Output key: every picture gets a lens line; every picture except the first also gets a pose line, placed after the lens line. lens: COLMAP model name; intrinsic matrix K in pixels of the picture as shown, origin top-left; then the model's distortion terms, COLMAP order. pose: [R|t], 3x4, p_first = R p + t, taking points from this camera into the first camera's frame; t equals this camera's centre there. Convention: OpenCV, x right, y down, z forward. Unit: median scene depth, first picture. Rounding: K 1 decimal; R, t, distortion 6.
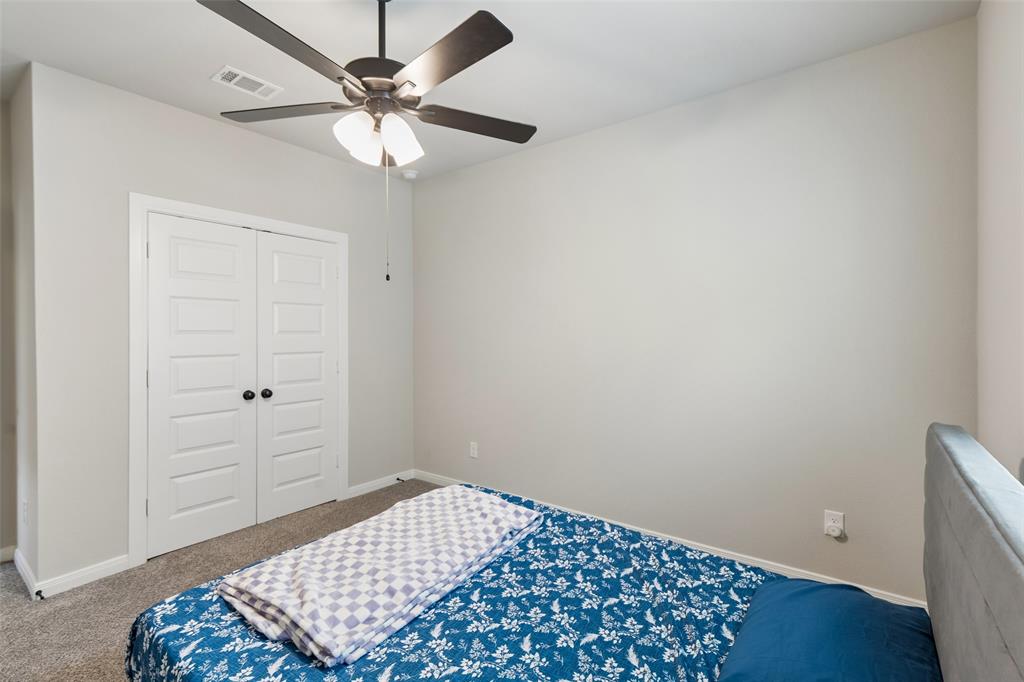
lens RADIAL K [[471.0, 0, 509.1], [0, 471.0, 329.3], [0, 0, 1]] dist [0.029888, -0.011892]
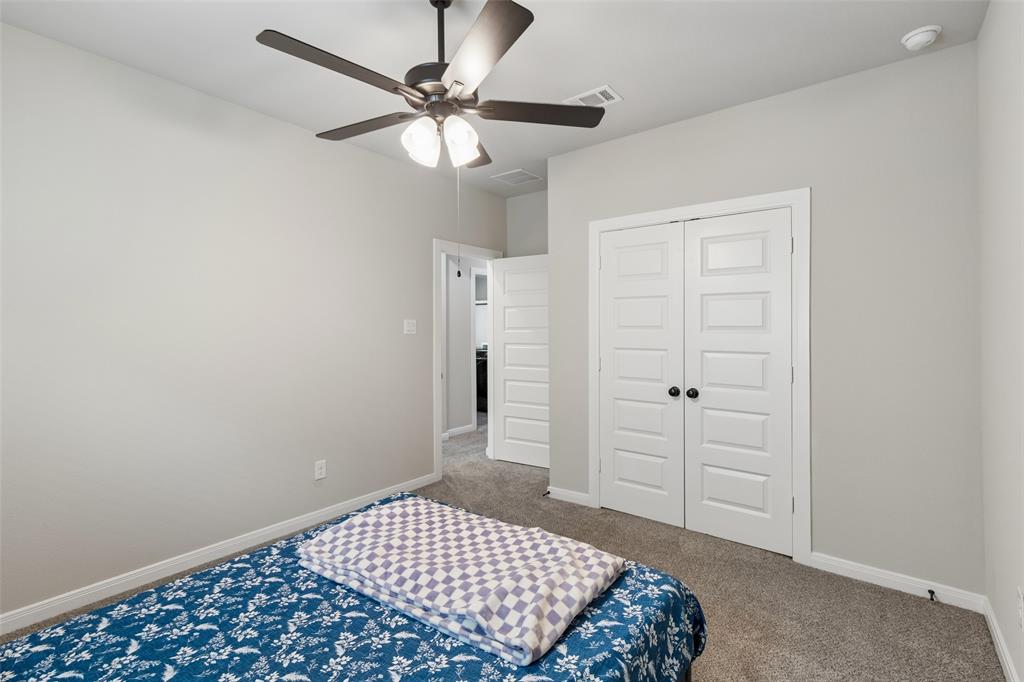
lens RADIAL K [[471.0, 0, 509.1], [0, 471.0, 329.3], [0, 0, 1]] dist [0.029888, -0.011892]
pose [[-0.014428, 0.005394, -0.999881, 0.721443], [0.008954, 0.999946, 0.005265, 0.001456], [0.999856, -0.008877, -0.014476, 1.116524]]
